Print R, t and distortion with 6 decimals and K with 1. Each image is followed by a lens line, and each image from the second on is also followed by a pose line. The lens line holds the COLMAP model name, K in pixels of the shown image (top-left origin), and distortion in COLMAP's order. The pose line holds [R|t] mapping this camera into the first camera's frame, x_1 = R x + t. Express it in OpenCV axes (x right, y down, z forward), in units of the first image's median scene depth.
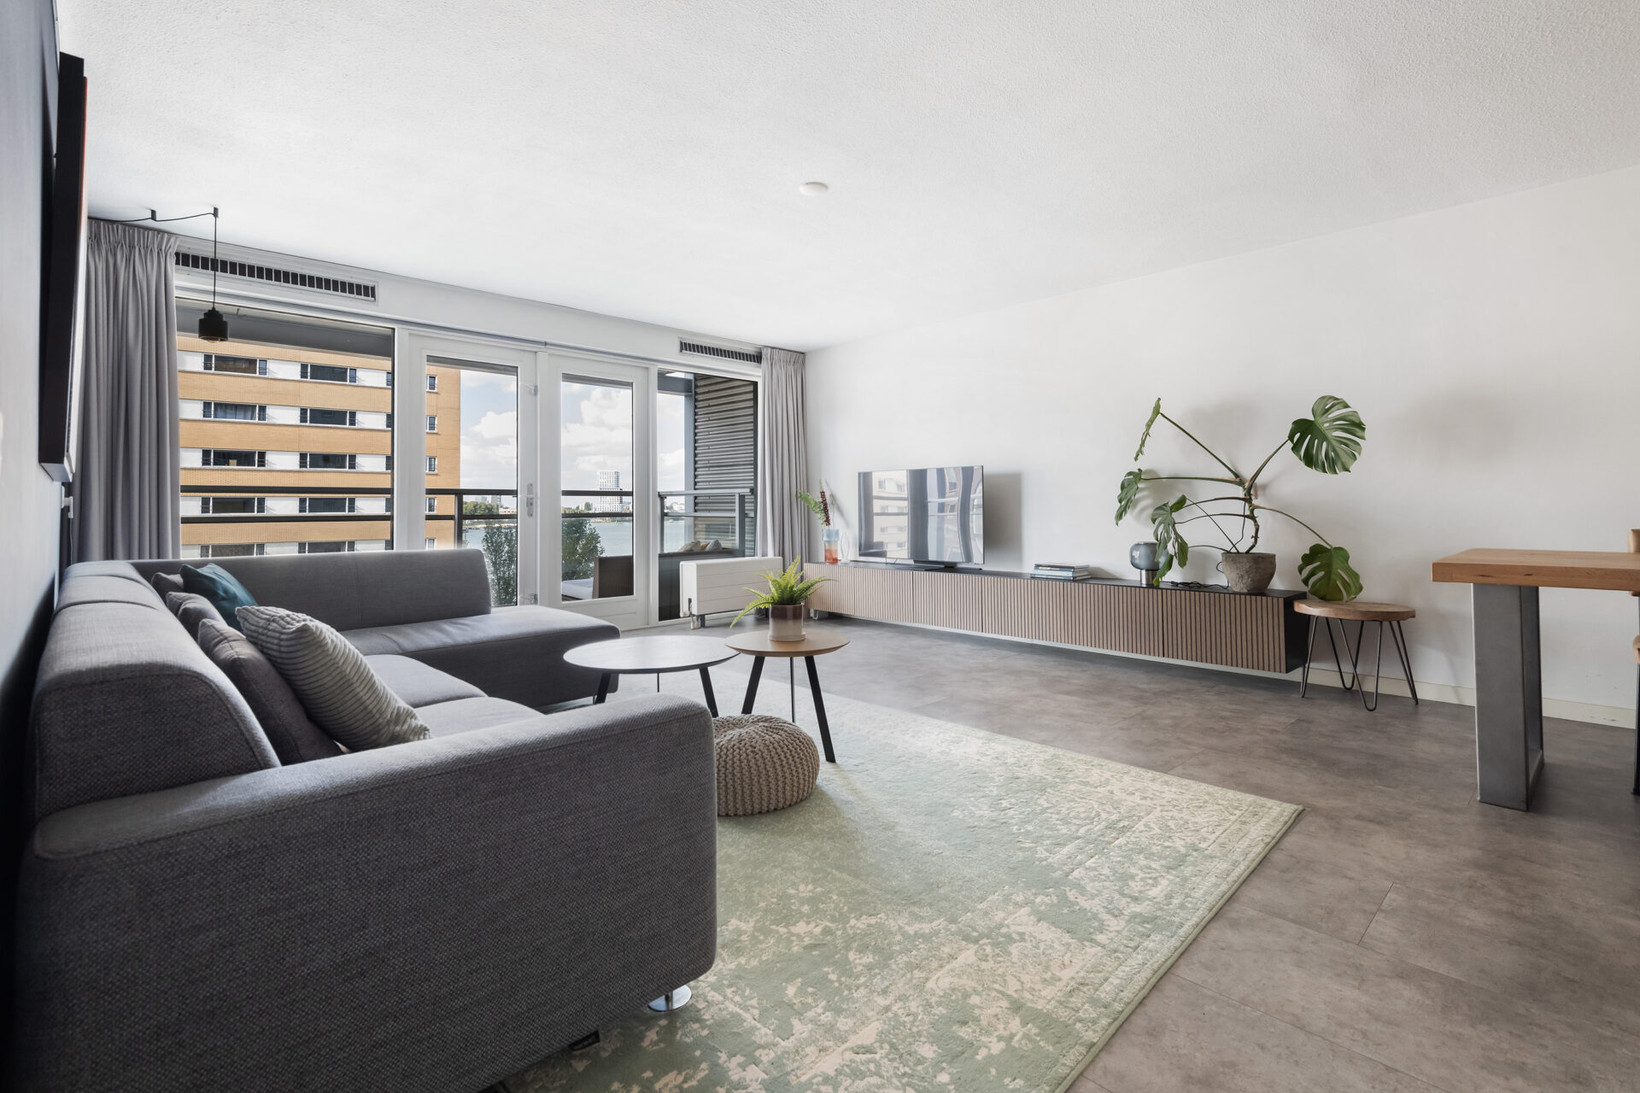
lens RADIAL K [[745.4, 0, 836.3], [0, 745.4, 494.6], [0, 0, 1]] dist [0.020034, -0.000217]
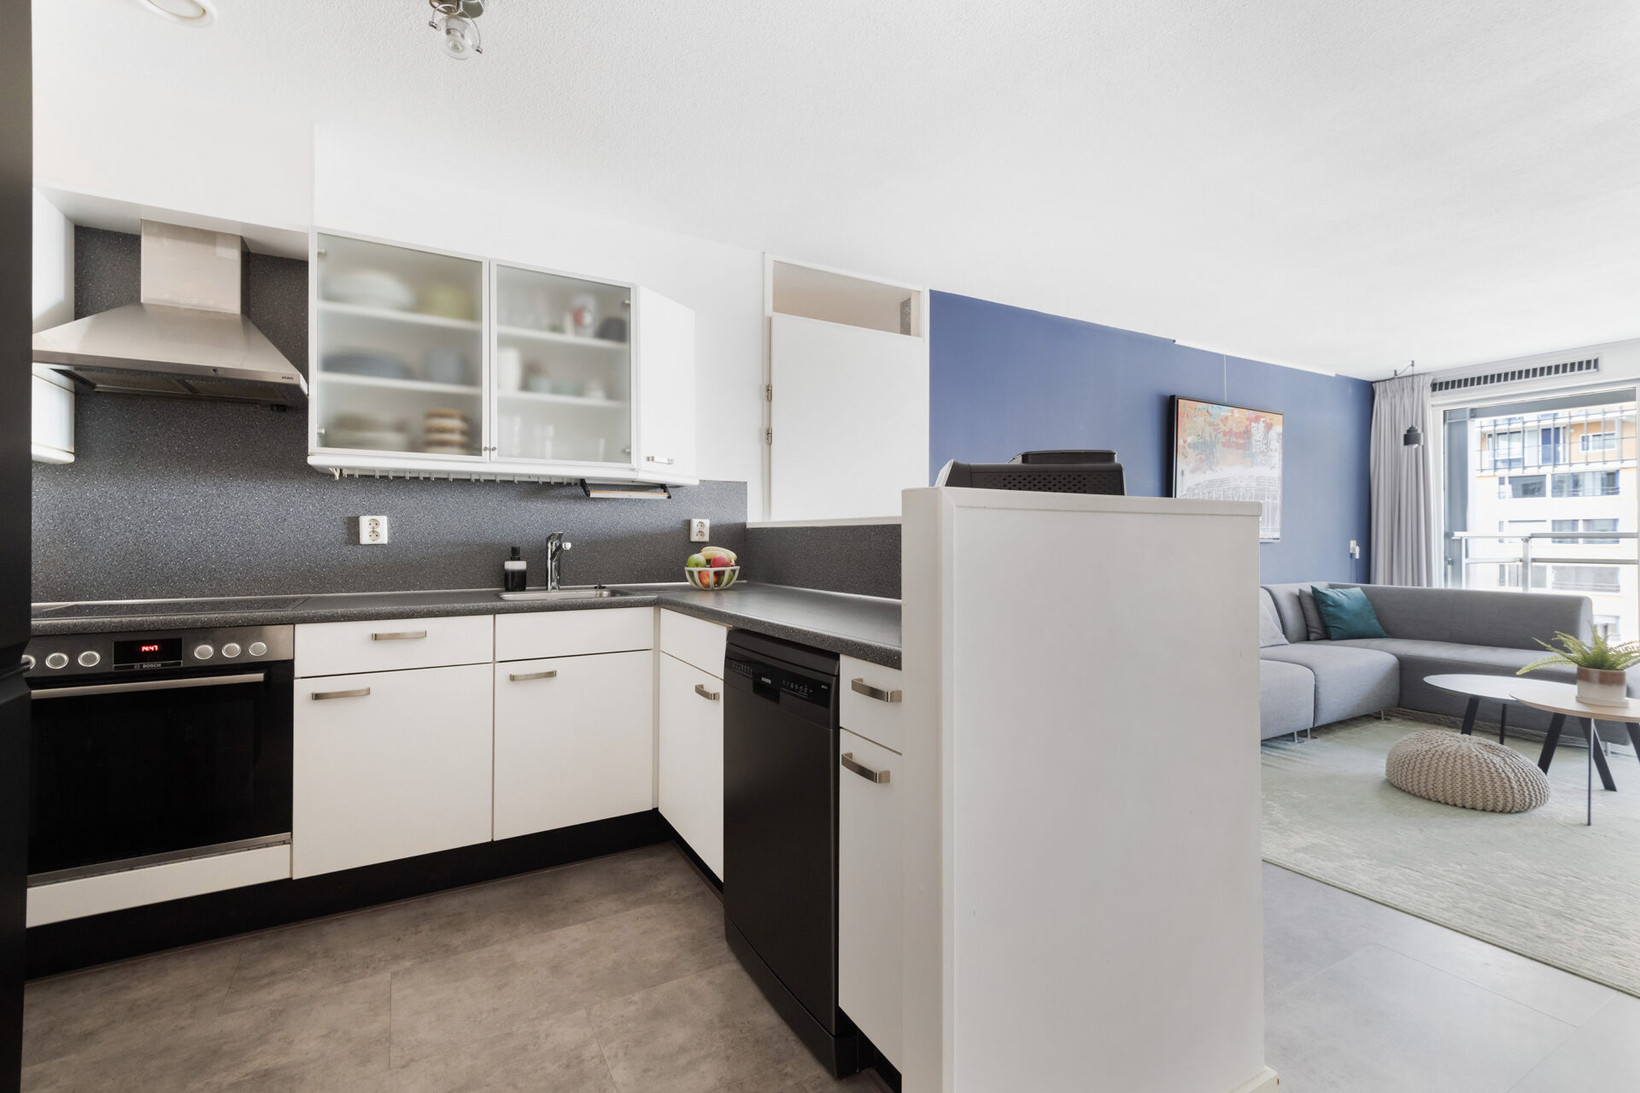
lens RADIAL K [[725.9, 0, 820.0], [0, 725.9, 546.5], [0, 0, 1]] dist [0.001132, -0.000487]
pose [[-0.256527, 0.014419, -0.966429, 1.512111], [0.019014, 0.999770, 0.009869, -0.060497], [0.966350, -0.015844, -0.256743, 0.317965]]
